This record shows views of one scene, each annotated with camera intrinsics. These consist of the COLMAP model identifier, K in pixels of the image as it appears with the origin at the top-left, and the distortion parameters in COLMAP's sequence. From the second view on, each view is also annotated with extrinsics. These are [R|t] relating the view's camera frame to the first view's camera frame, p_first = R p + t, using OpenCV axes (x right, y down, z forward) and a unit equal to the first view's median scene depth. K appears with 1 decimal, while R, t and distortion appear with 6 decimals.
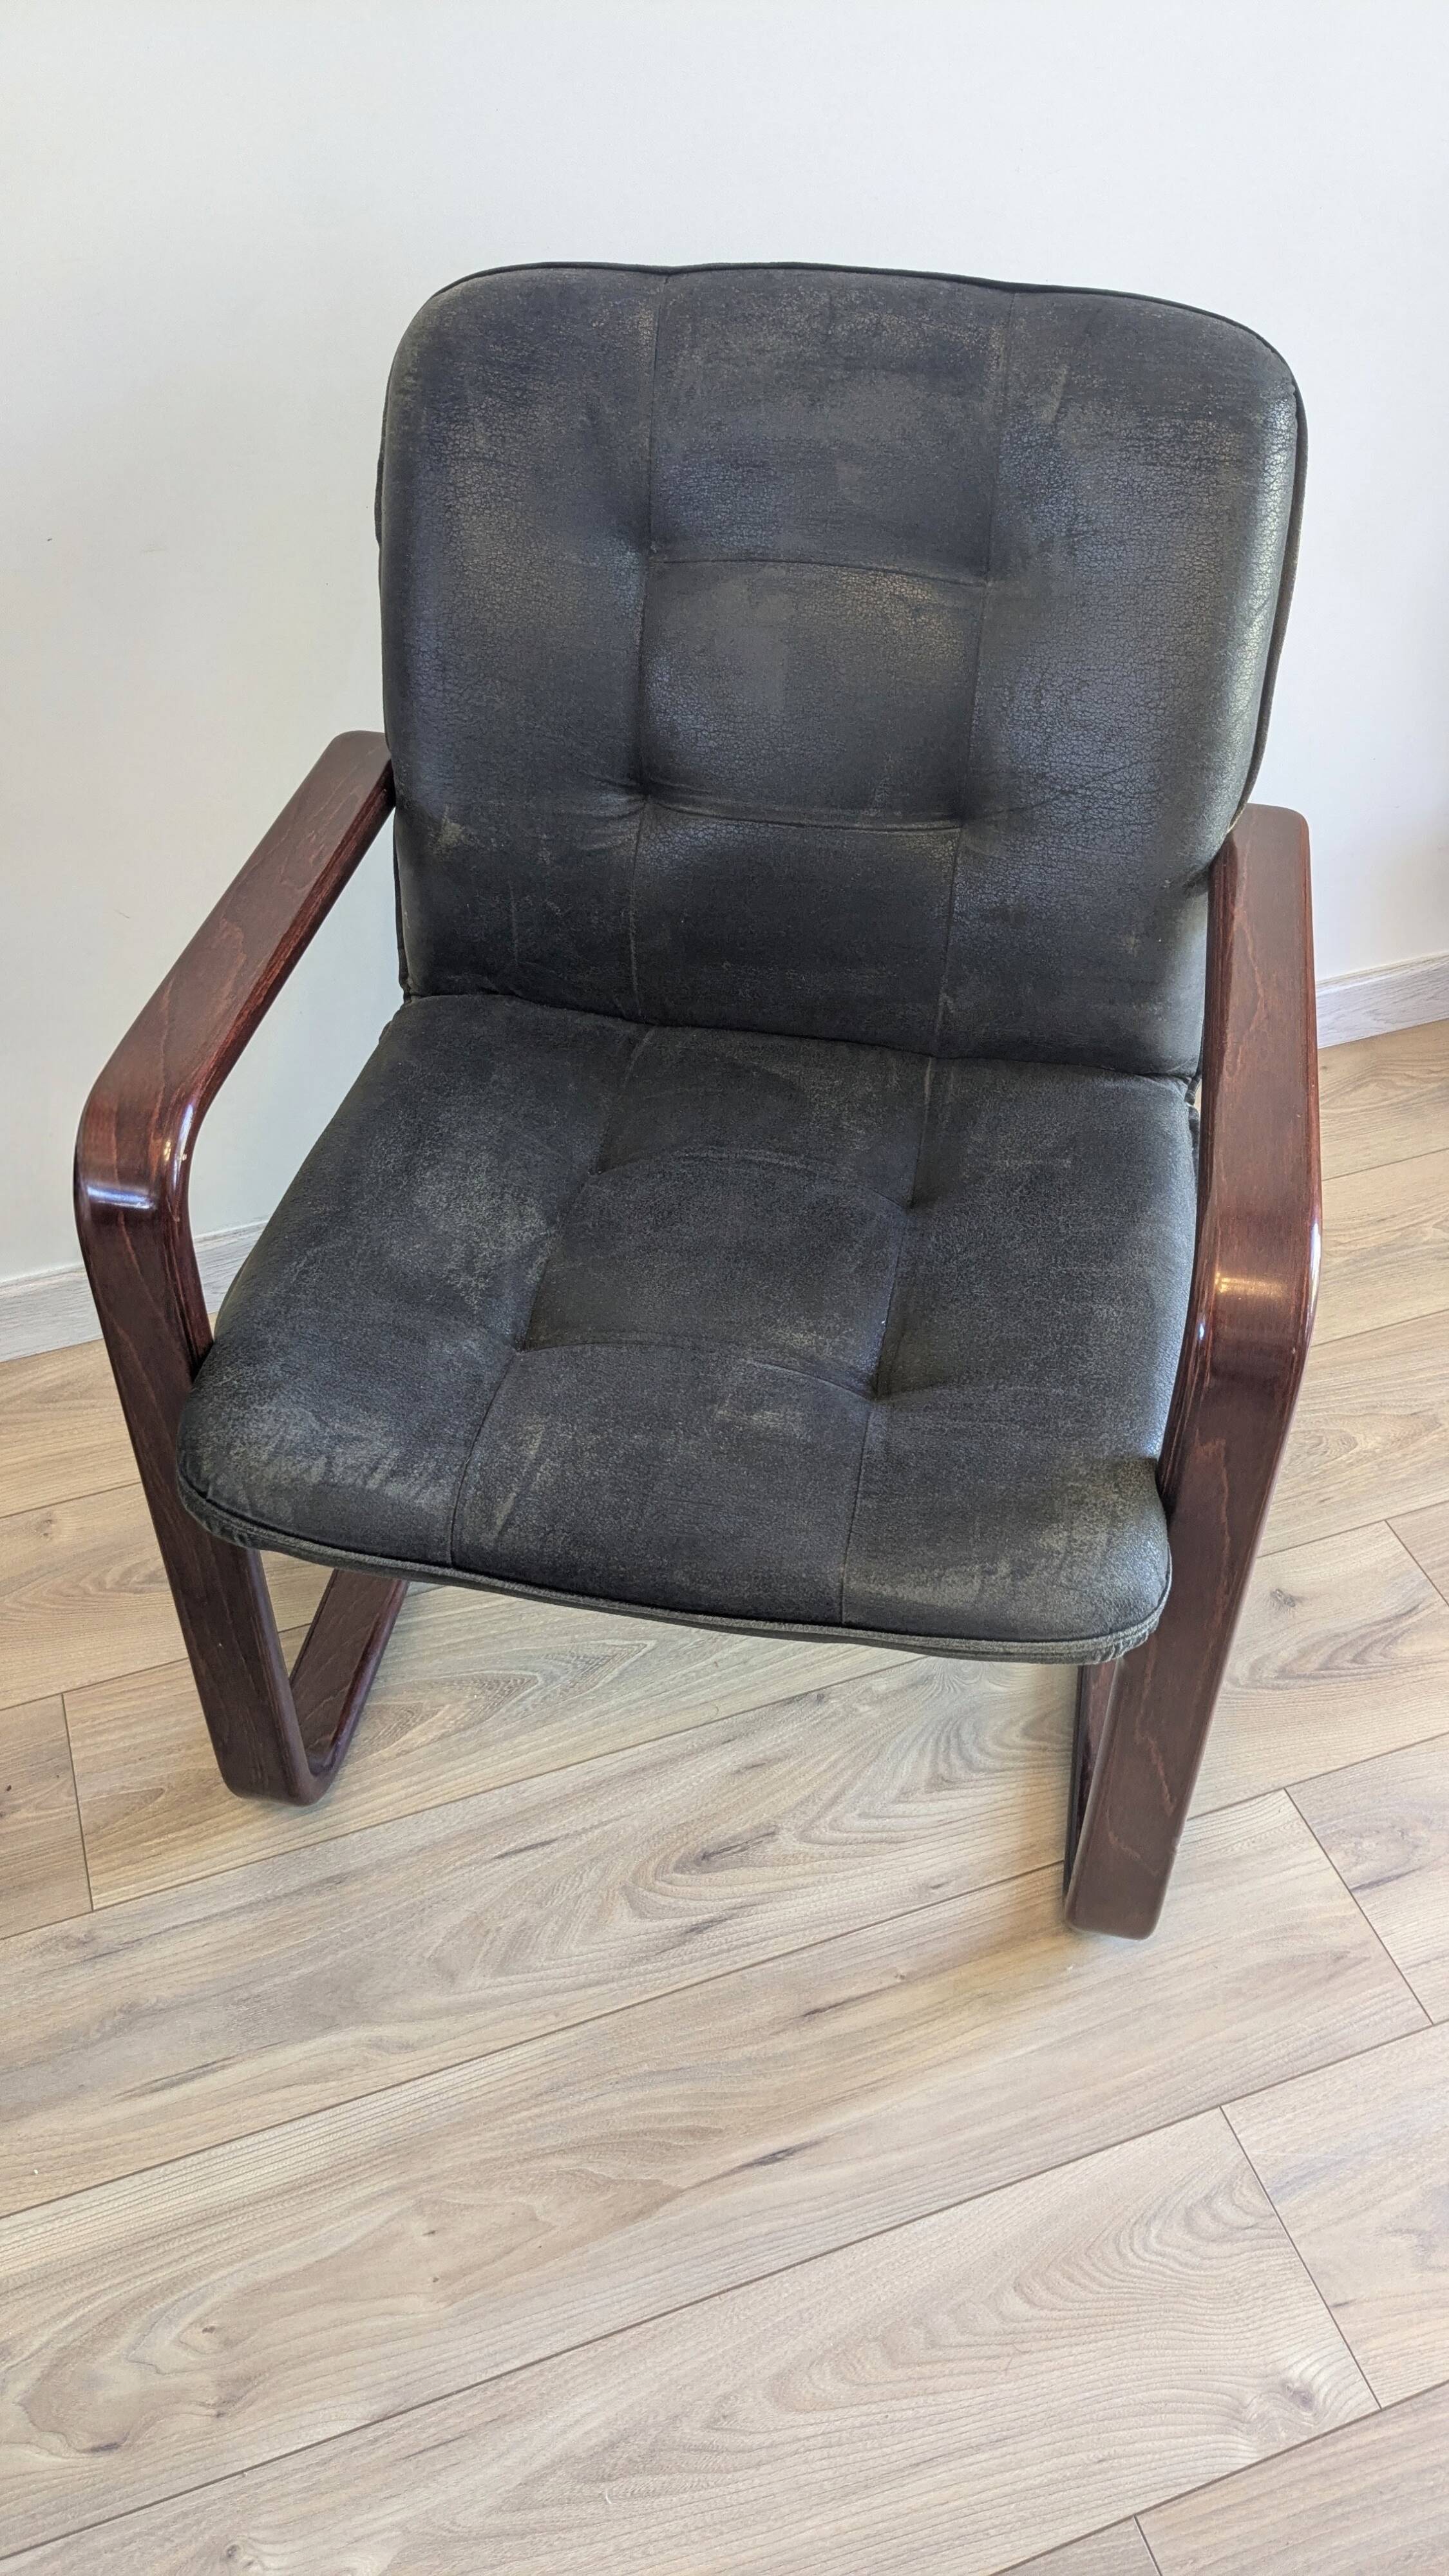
lens RADIAL K [[2064.0, 0, 758.5], [0, 2064.0, 1279.7], [0, 0, 1]] dist [0.041141, -0.078991]
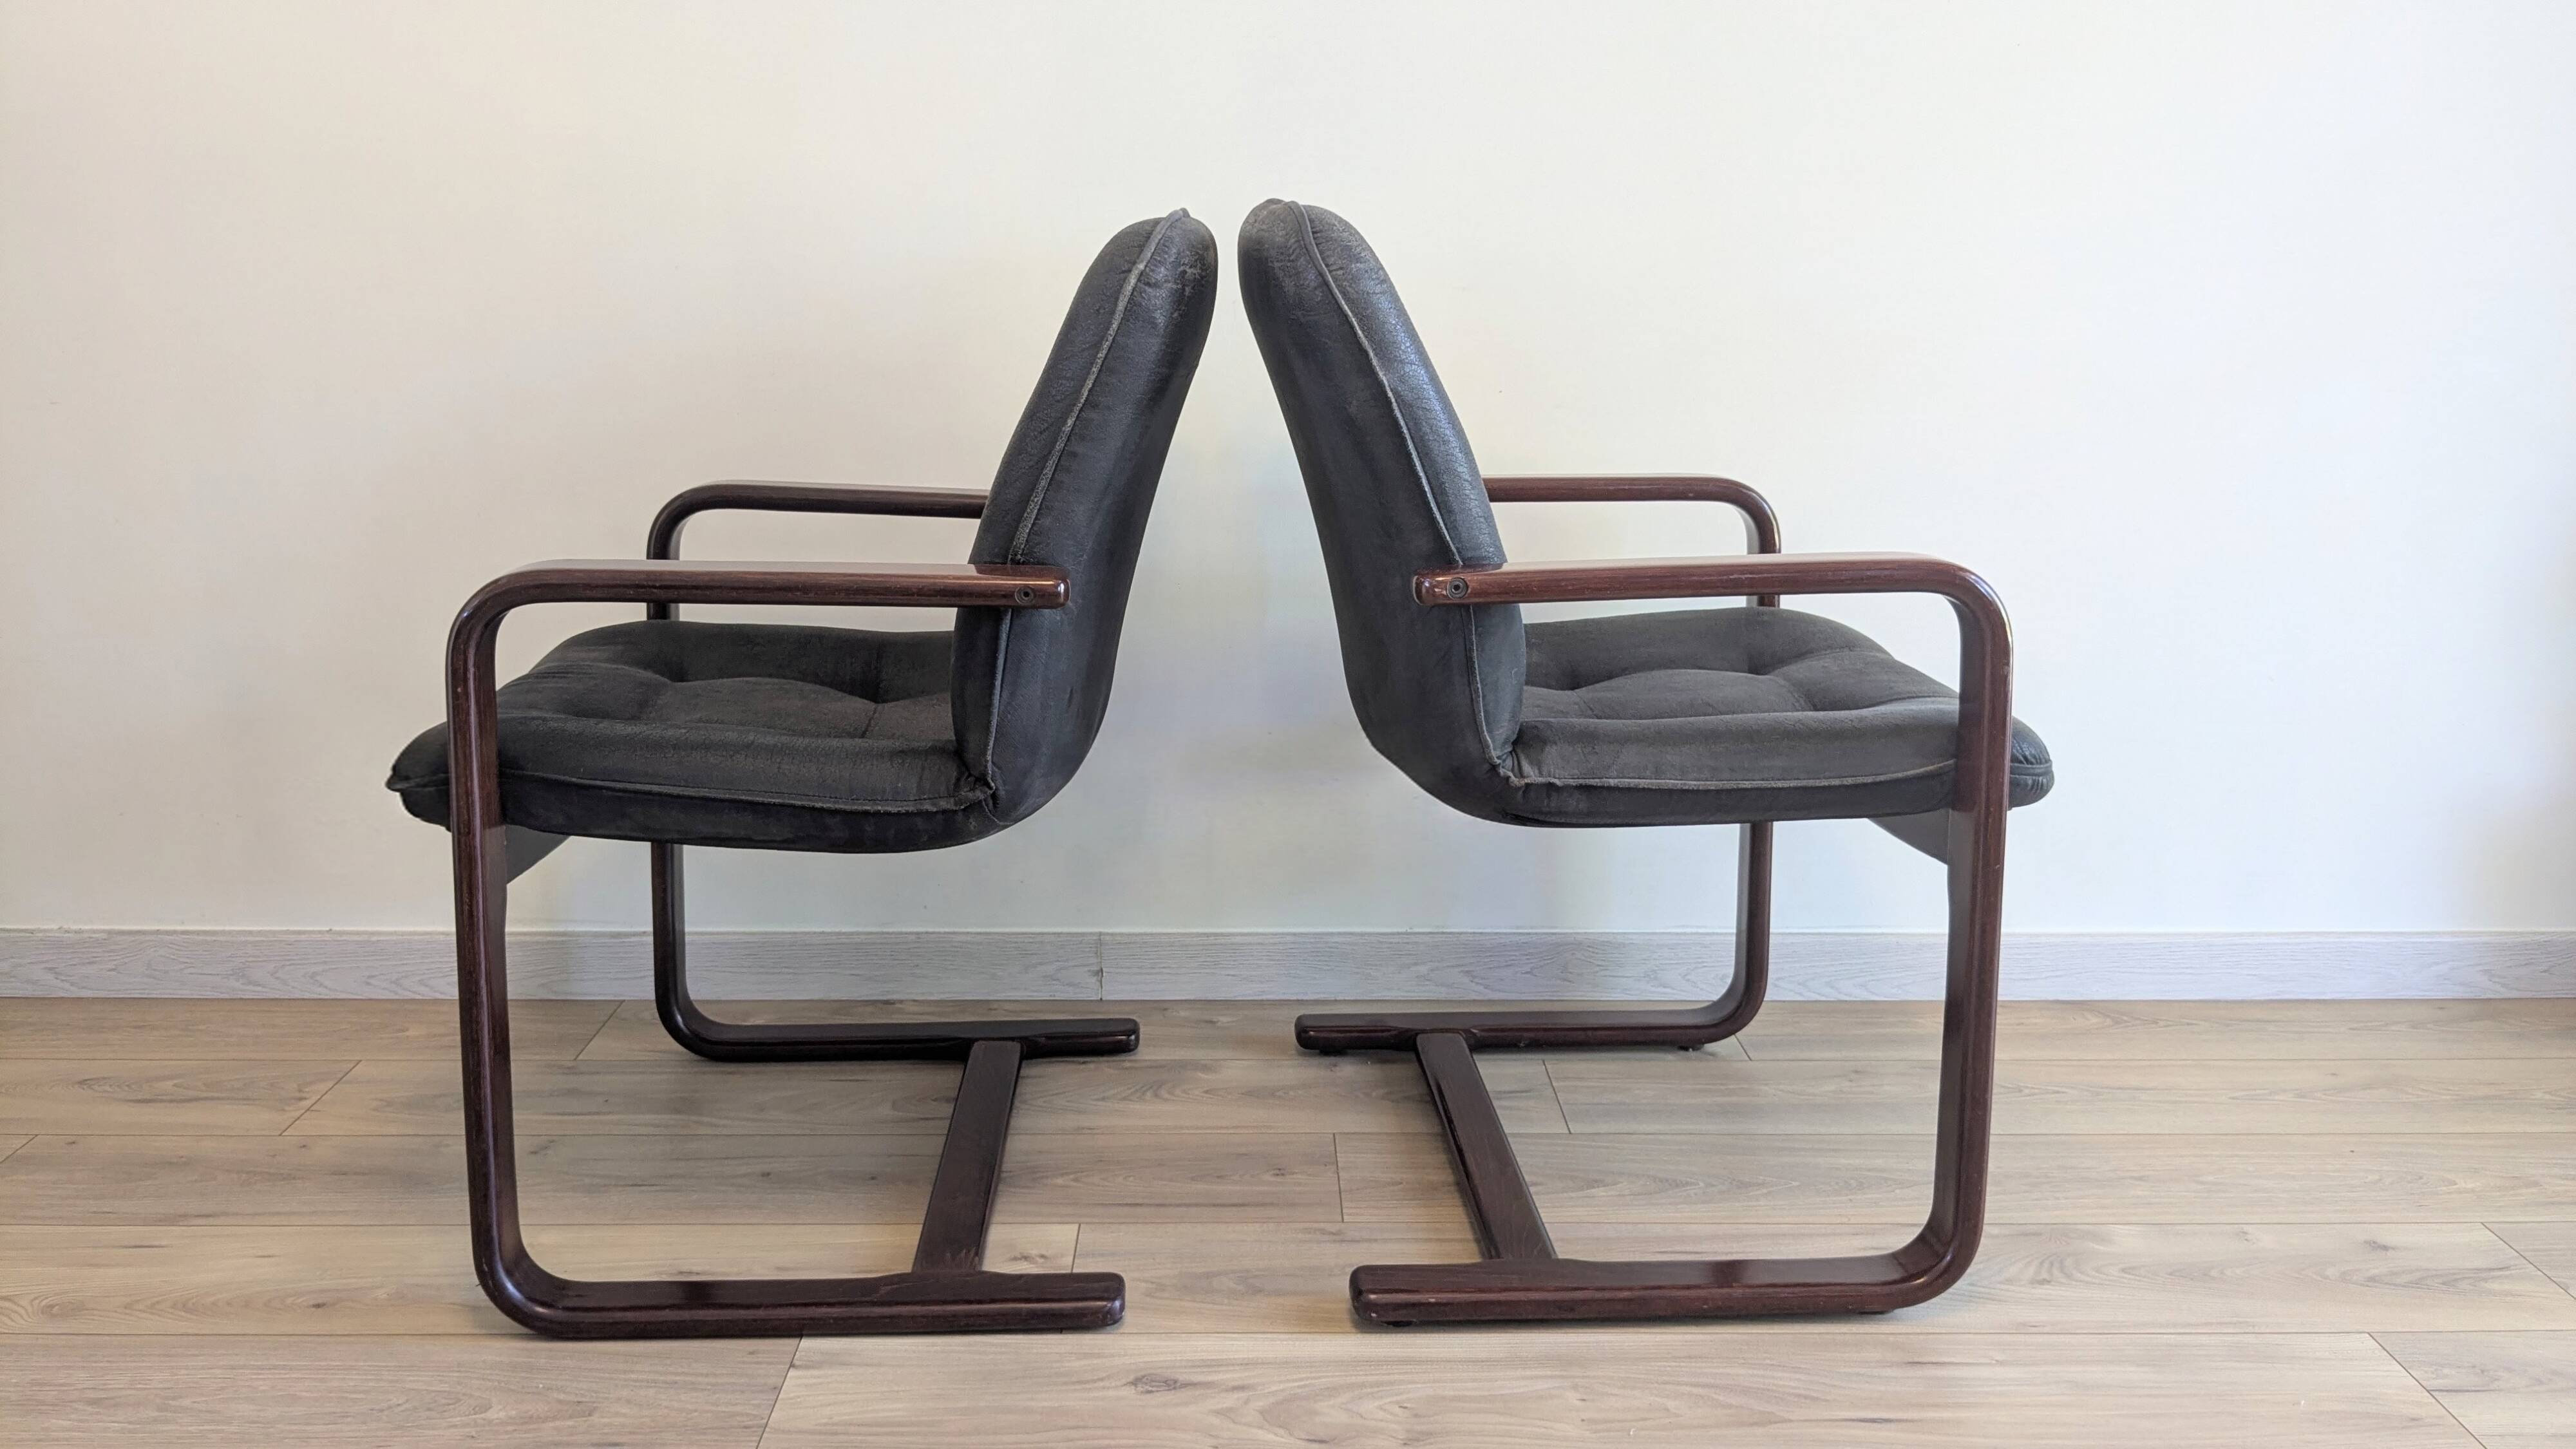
lens RADIAL K [[2064.0, 0, 1273.4], [0, 2064.0, 719.6], [0, 0, 1]] dist [0.041141, -0.078991]
pose [[0.944804, 0.074000, -0.319170, 0.031588], [-0.227136, 0.850005, -0.475291, 0.711142], [0.236125, 0.521552, 0.819896, -0.259779]]
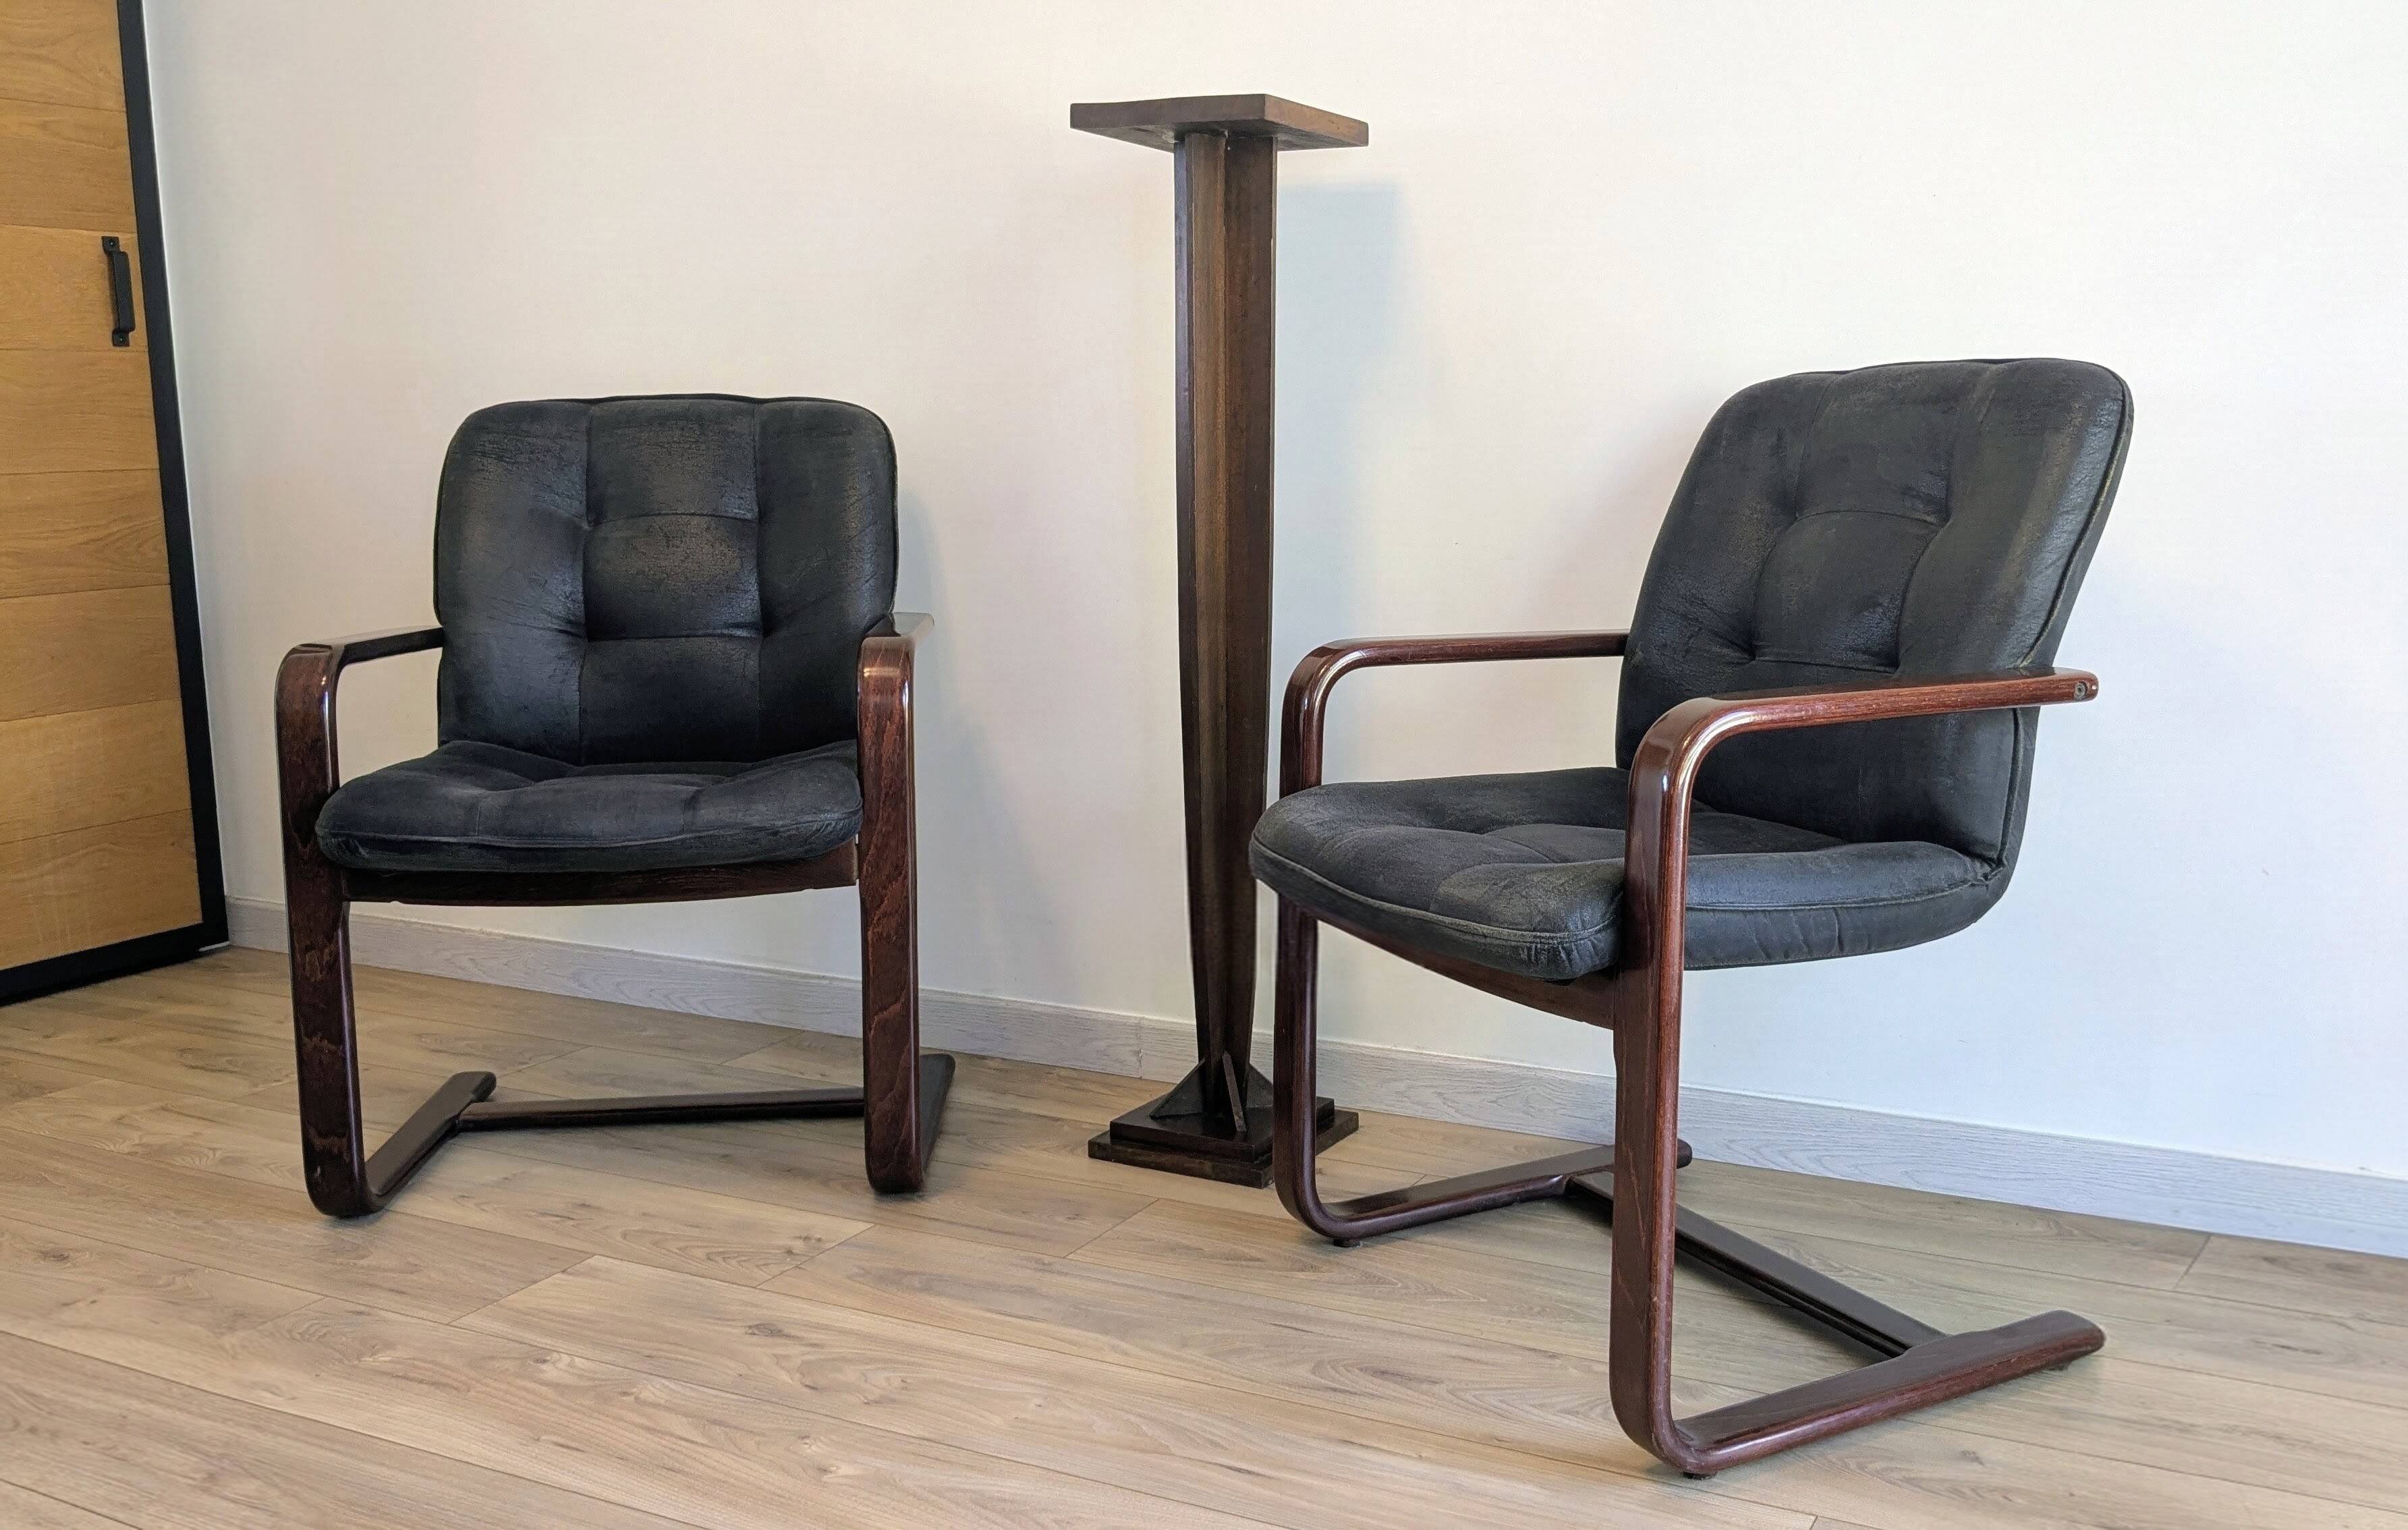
lens RADIAL K [[2170.4, 0, 1338.1], [0, 2170.4, 746.0], [0, 0, 1]] dist [0.042255, -0.072289]
pose [[0.689603, 0.093835, -0.718083, 0.962604], [-0.489184, 0.791508, -0.366352, 0.523205], [0.533991, 0.603912, 0.591729, -0.040584]]
